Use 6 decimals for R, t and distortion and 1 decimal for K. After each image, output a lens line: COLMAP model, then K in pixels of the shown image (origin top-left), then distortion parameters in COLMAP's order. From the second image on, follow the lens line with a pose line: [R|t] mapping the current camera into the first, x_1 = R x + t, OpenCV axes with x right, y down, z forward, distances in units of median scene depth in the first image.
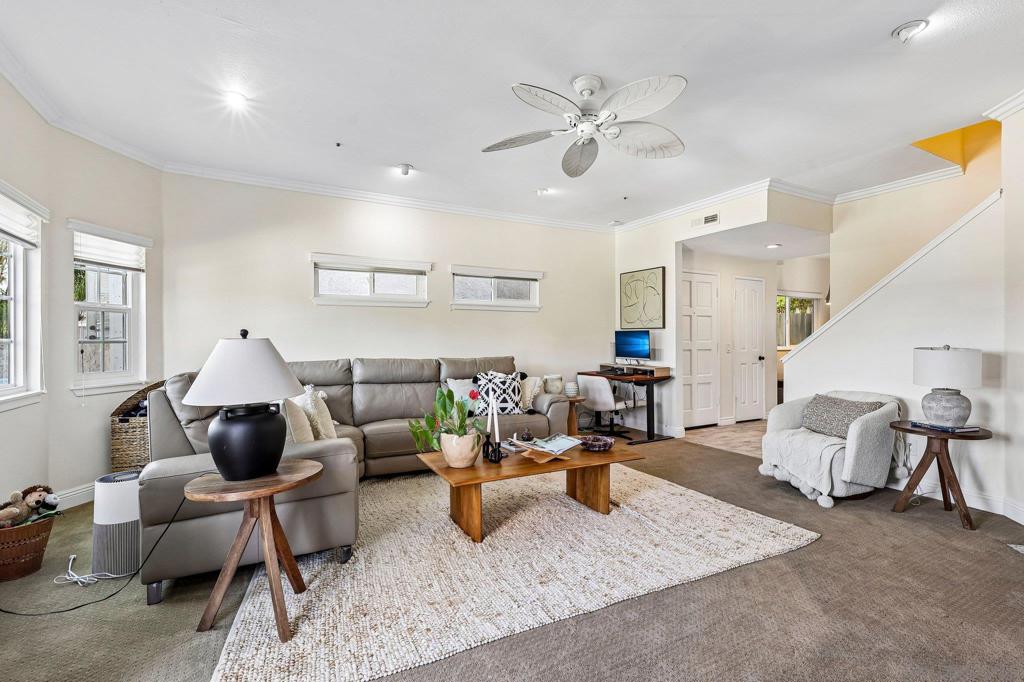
lens RADIAL K [[468.6, 0, 515.9], [0, 468.6, 339.8], [0, 0, 1]] dist [-0.000924, -0.000015]
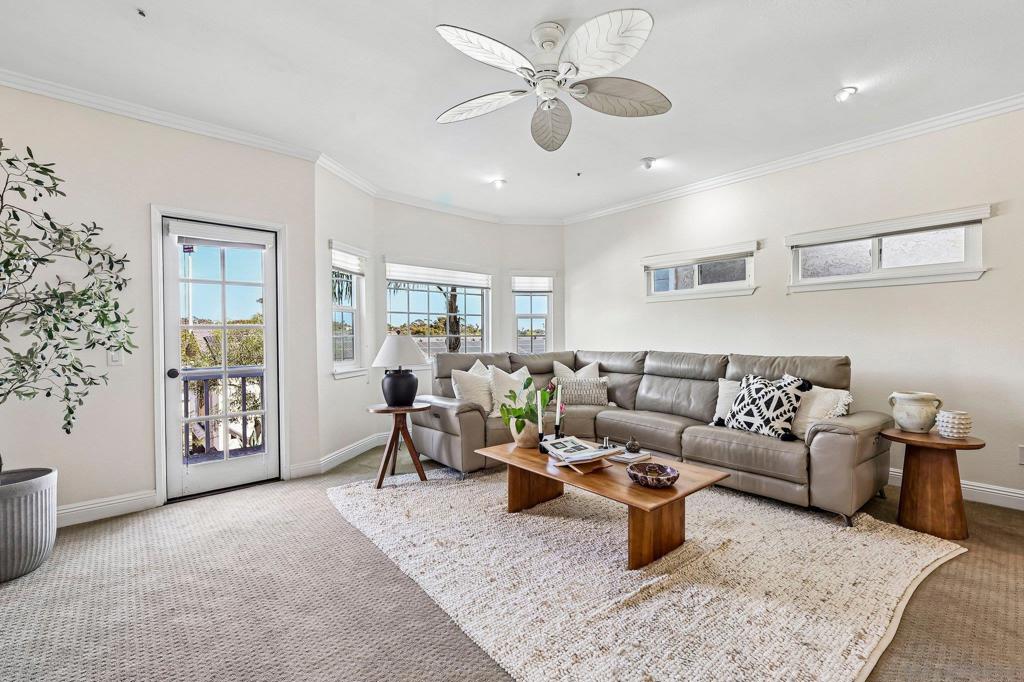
lens RADIAL K [[444.1, 0, 511.3], [0, 444.1, 338.5], [0, 0, 1]] dist [-0.000064, -0.000080]
pose [[0.216572, 0.006639, -0.976244, 0.590872], [0.014314, 0.999848, 0.009975, -0.003798], [0.976162, -0.016134, 0.216444, 0.470692]]
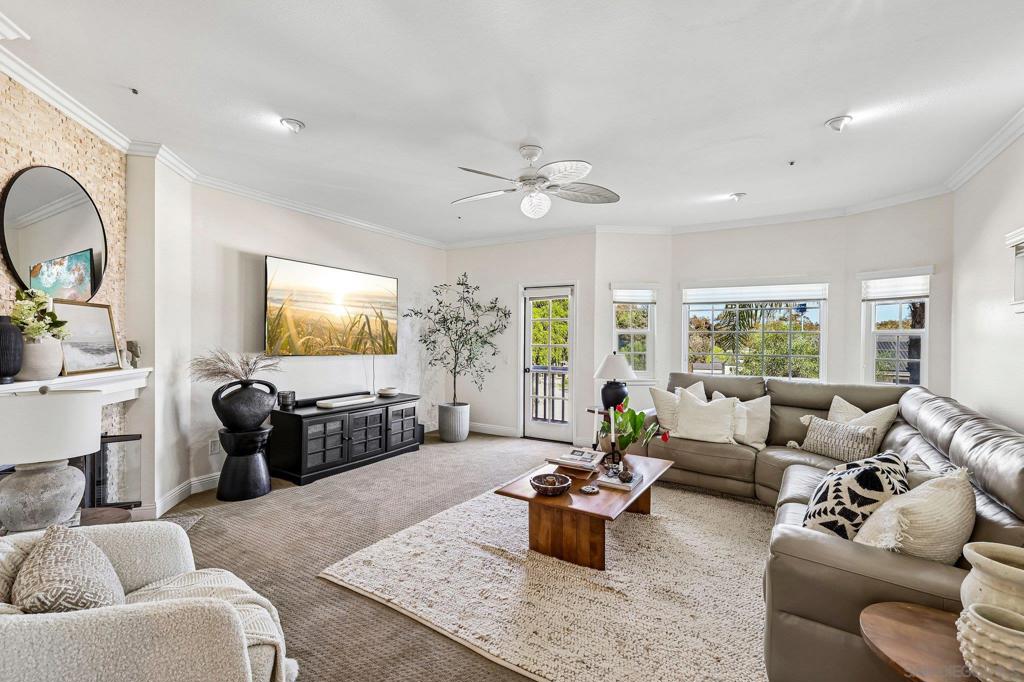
lens RADIAL K [[446.4, 0, 518.3], [0, 446.4, 342.7], [0, 0, 1]] dist [0.001696, 0.000166]
pose [[-0.861004, -0.000062, -0.508599, 0.481976], [-0.003065, 0.999982, 0.005067, -0.038738], [0.508589, 0.005921, -0.860989, 1.248703]]
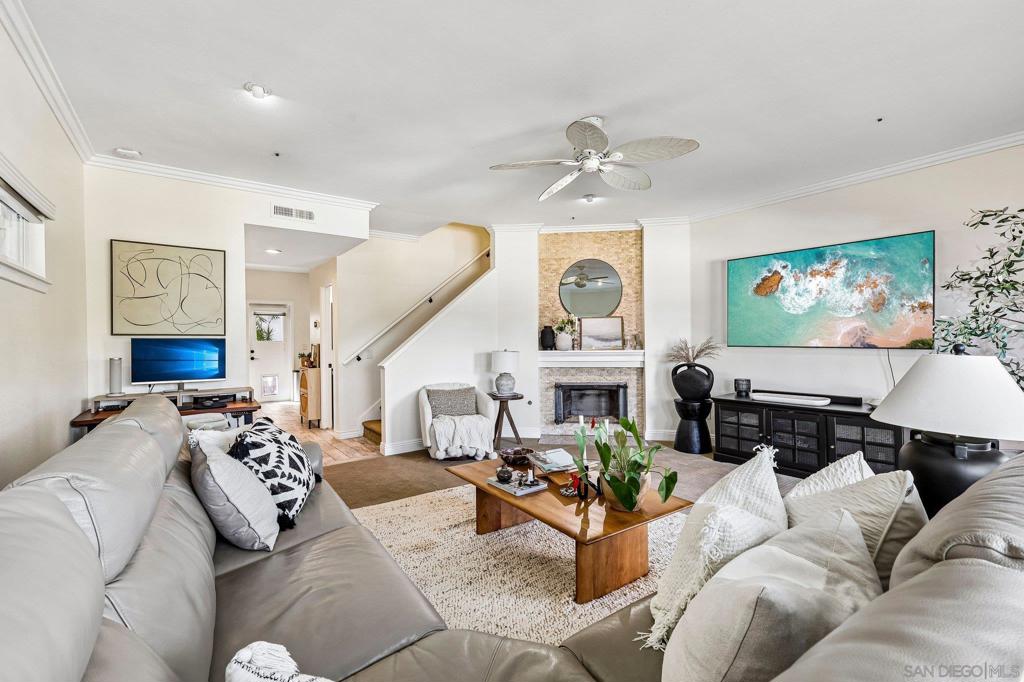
lens RADIAL K [[447.4, 0, 514.2], [0, 447.4, 342.7], [0, 0, 1]] dist [0.000268, 0.000015]
pose [[-0.124006, 0.001153, 0.992281, -0.563762], [0.003981, 0.999992, -0.000665, -0.014503], [-0.992273, 0.003868, -0.124010, 0.831543]]
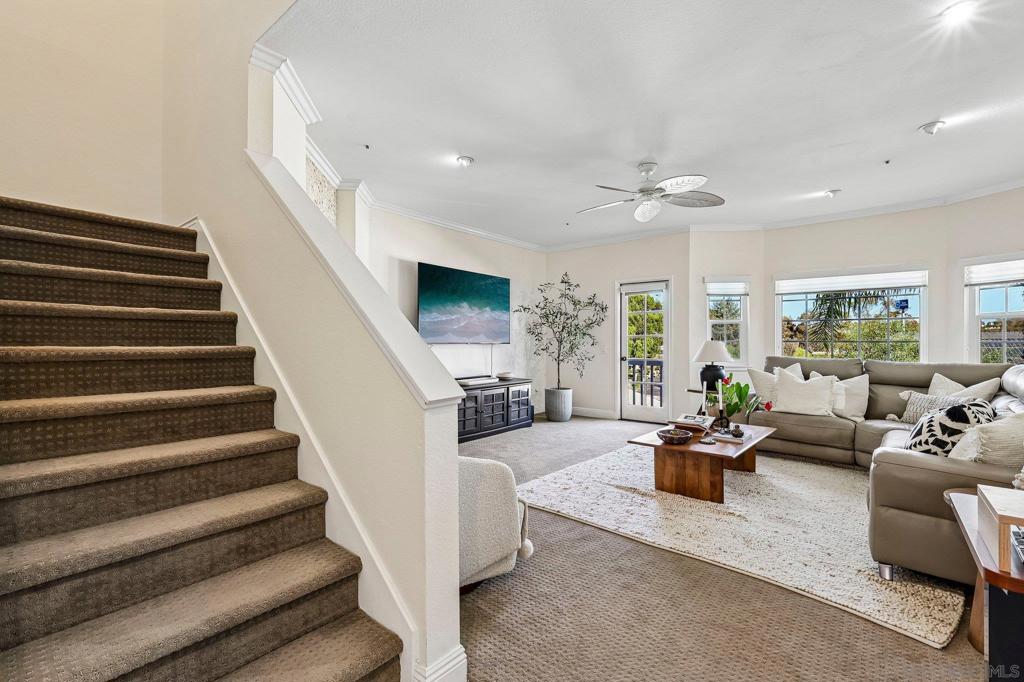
lens RADIAL K [[447.4, 0, 514.2], [0, 447.4, 342.7], [0, 0, 1]] dist [0.000268, 0.000015]
pose [[-0.927408, 0.002658, -0.374041, 0.672129], [0.004276, 0.999985, -0.003497, 0.001563], [0.374026, -0.004842, -0.927405, 1.351345]]
